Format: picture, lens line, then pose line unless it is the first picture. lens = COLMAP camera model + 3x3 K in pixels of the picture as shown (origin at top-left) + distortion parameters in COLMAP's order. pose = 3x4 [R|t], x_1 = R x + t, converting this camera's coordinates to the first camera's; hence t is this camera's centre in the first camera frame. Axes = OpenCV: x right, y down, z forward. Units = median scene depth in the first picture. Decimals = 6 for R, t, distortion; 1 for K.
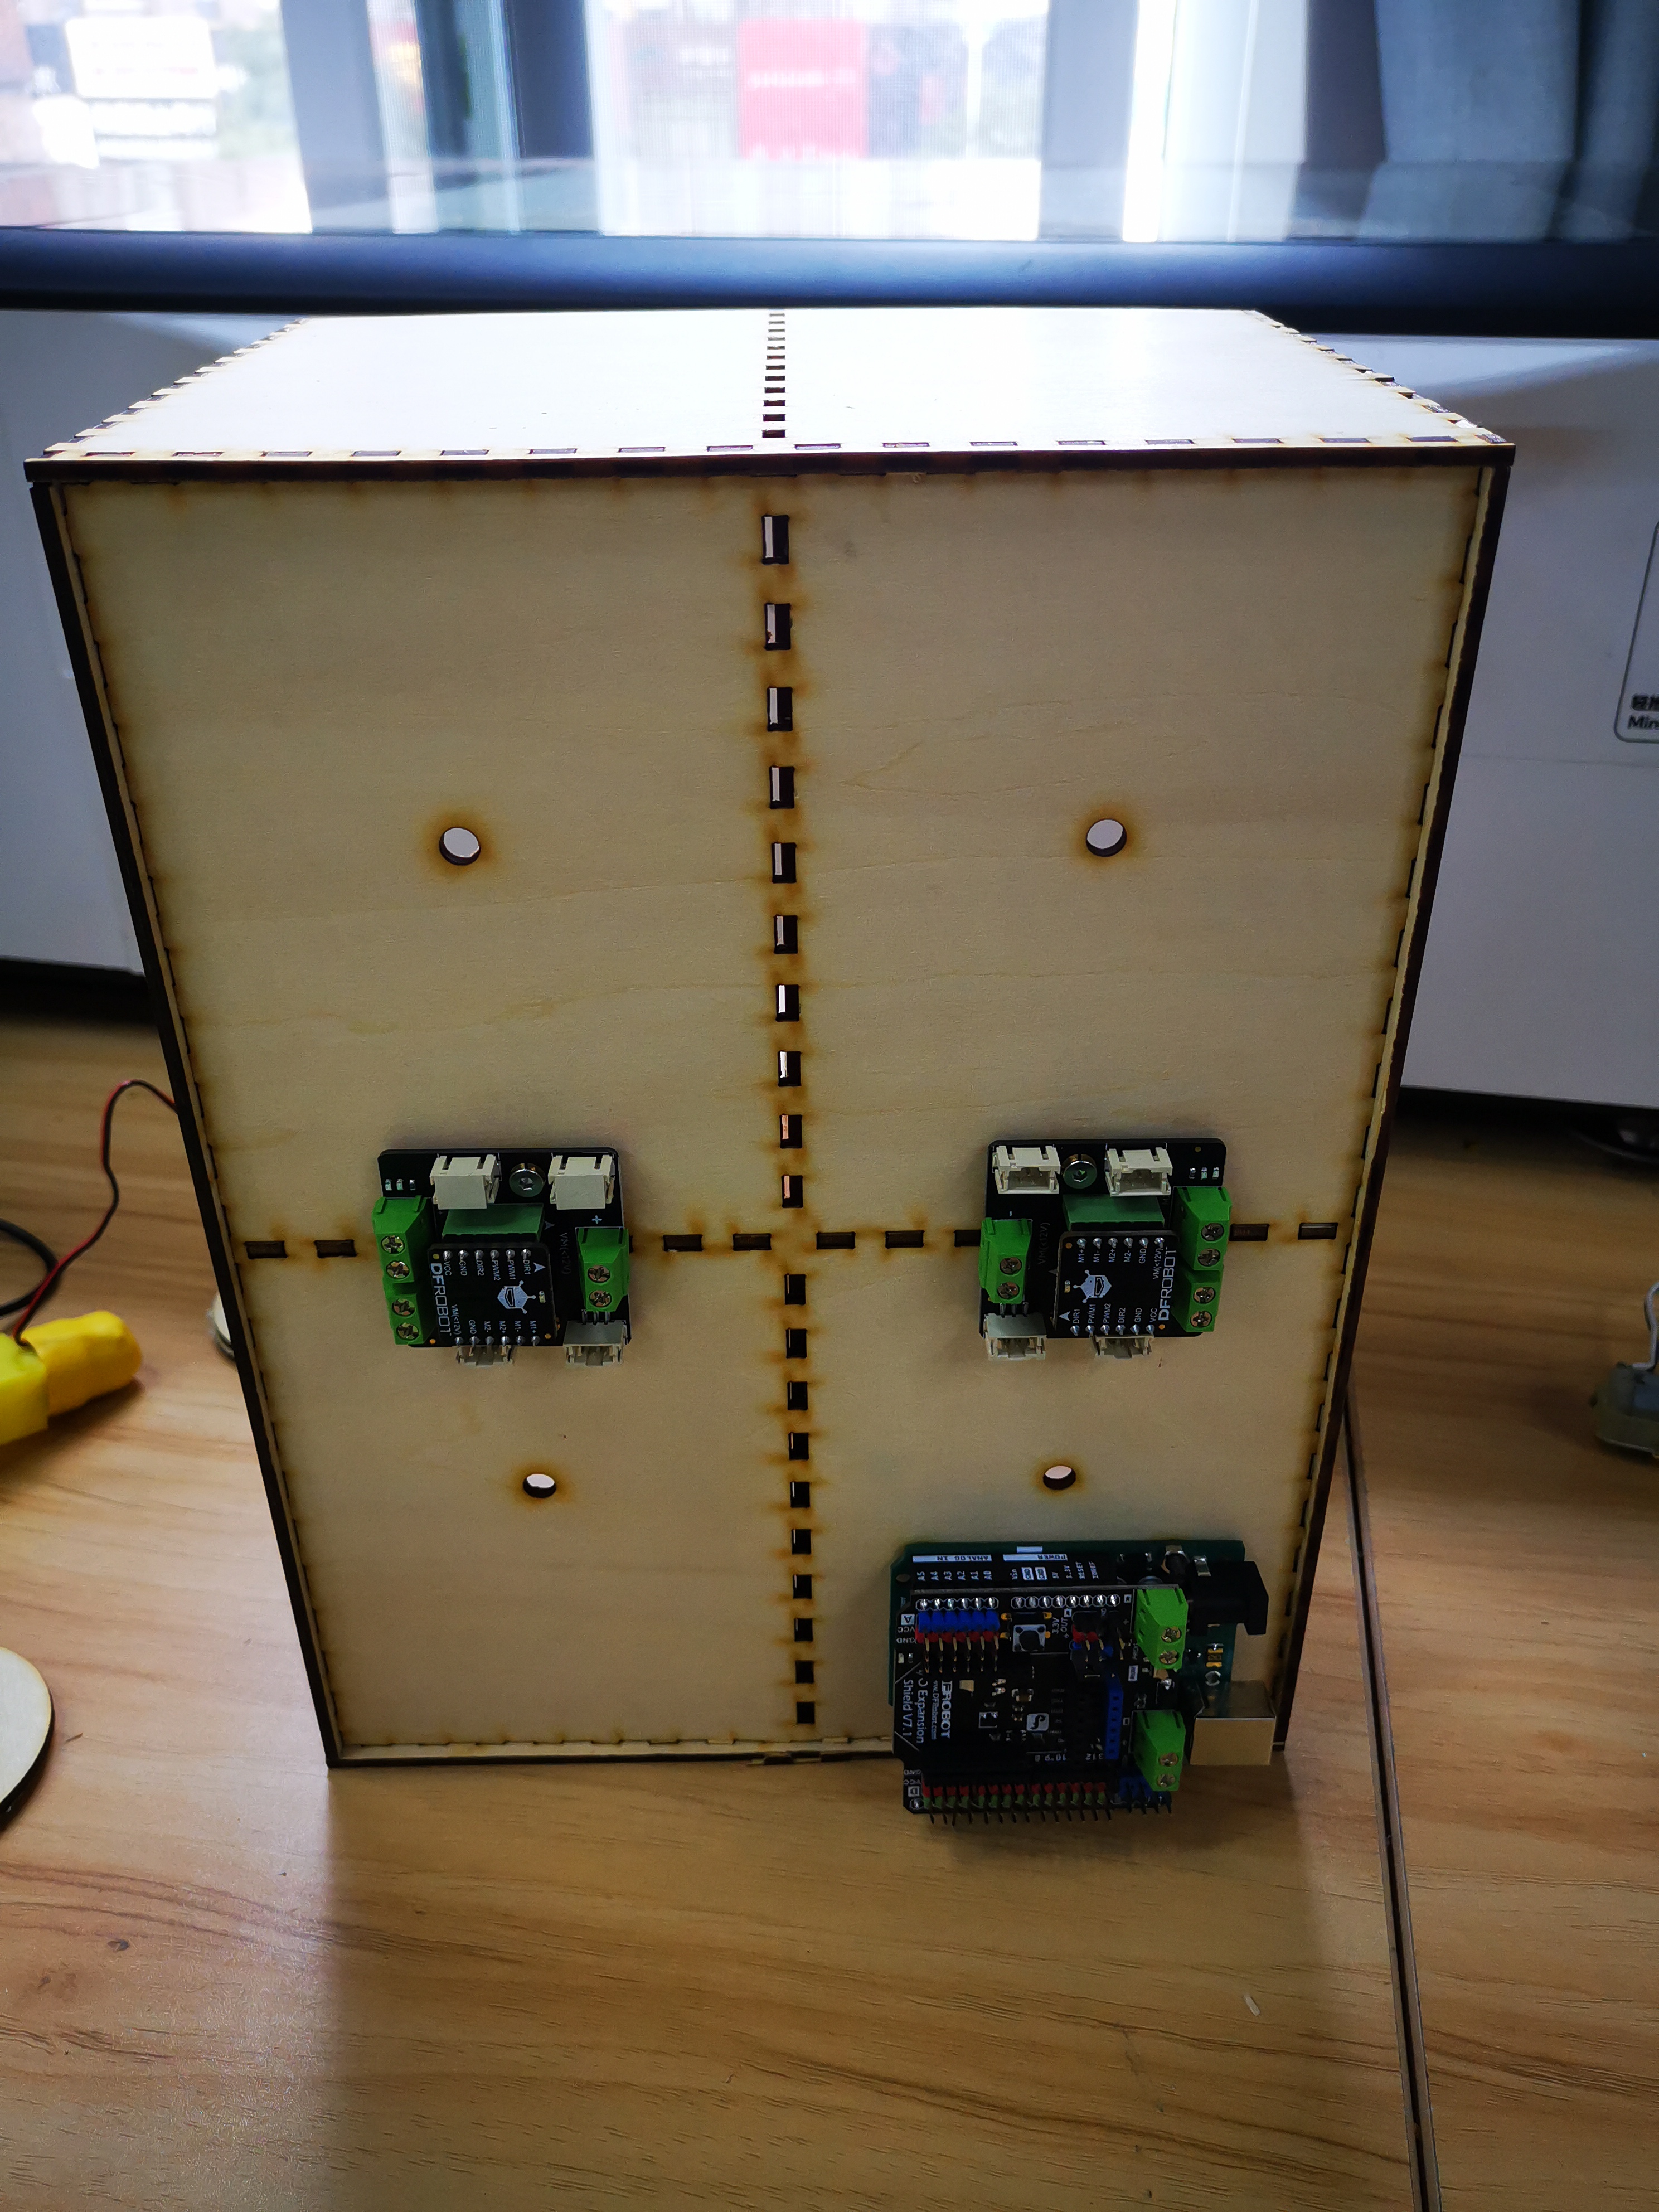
lens RADIAL K [[1715.7, 0, 829.5], [0, 1715.7, 1106.0], [0, 0, 1]] dist [-0.025200, 0.017880]
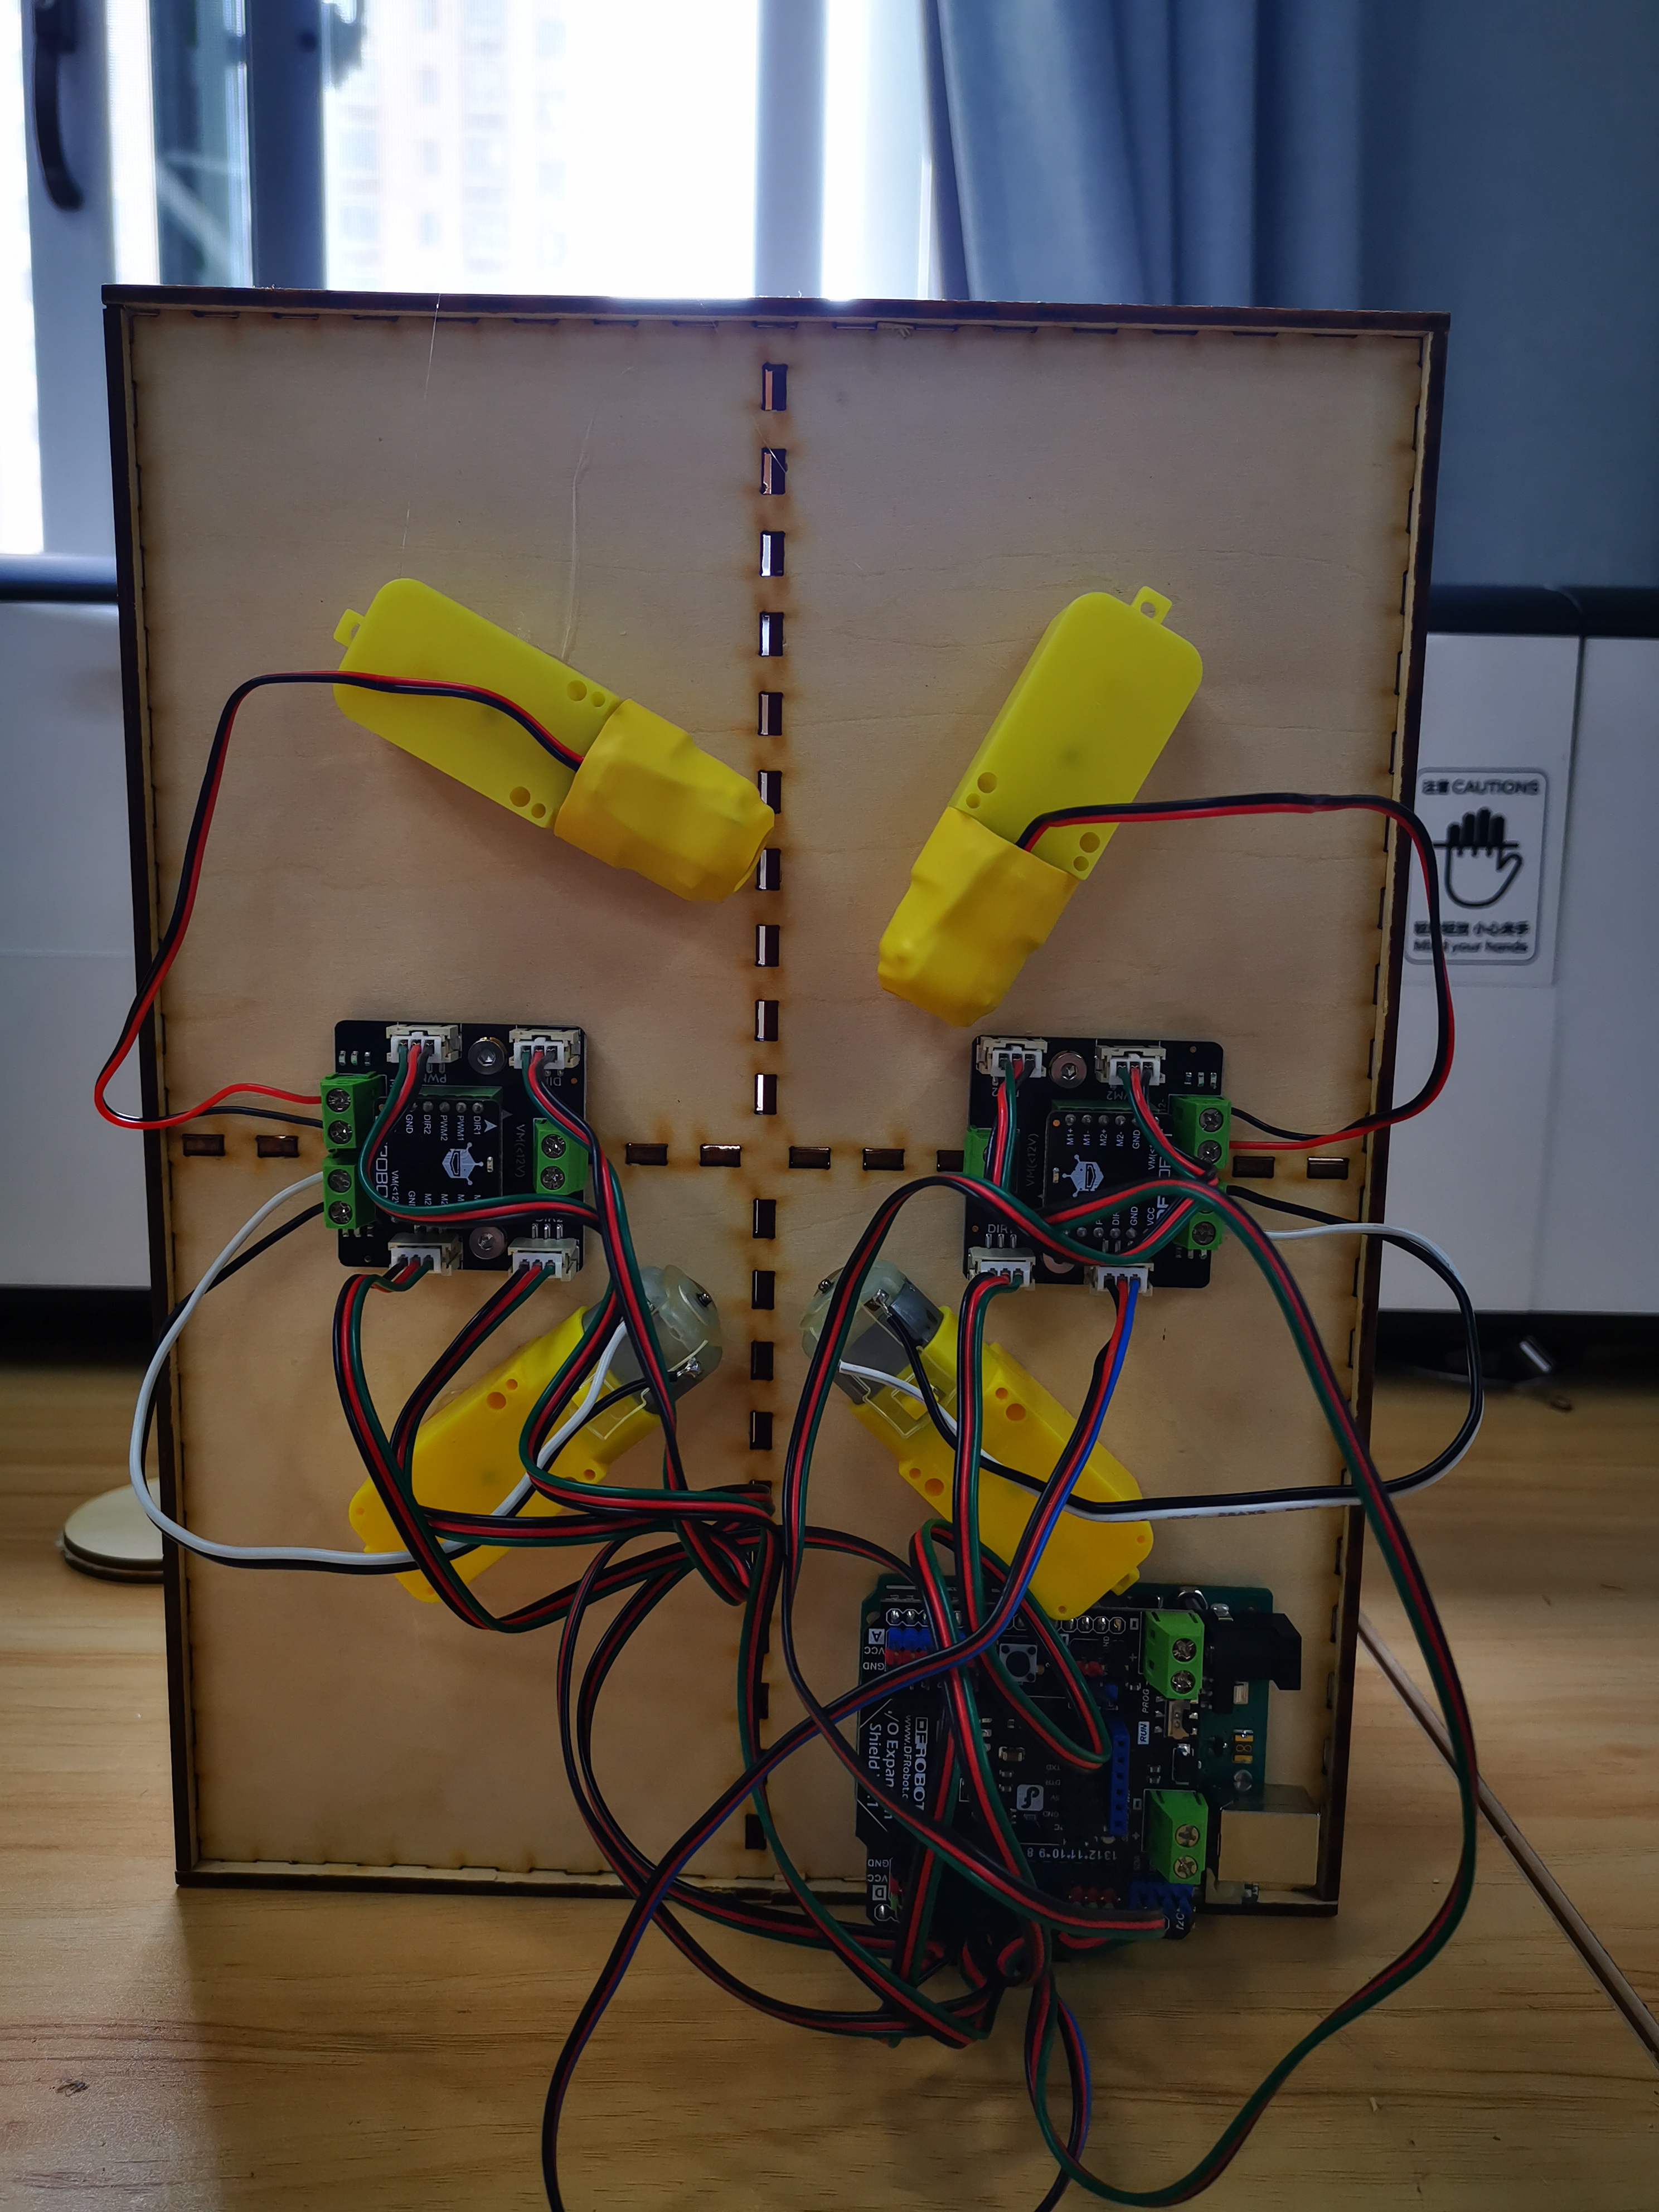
lens RADIAL K [[1765.4, 0, 828.7], [0, 1765.4, 1177.6], [0, 0, 1]] dist [-0.006260, -0.009378]
pose [[0.999084, 0.035813, -0.023403, 0.036784], [-0.041673, 0.938407, -0.343010, 0.417670], [0.009677, 0.343671, 0.939040, 0.099468]]
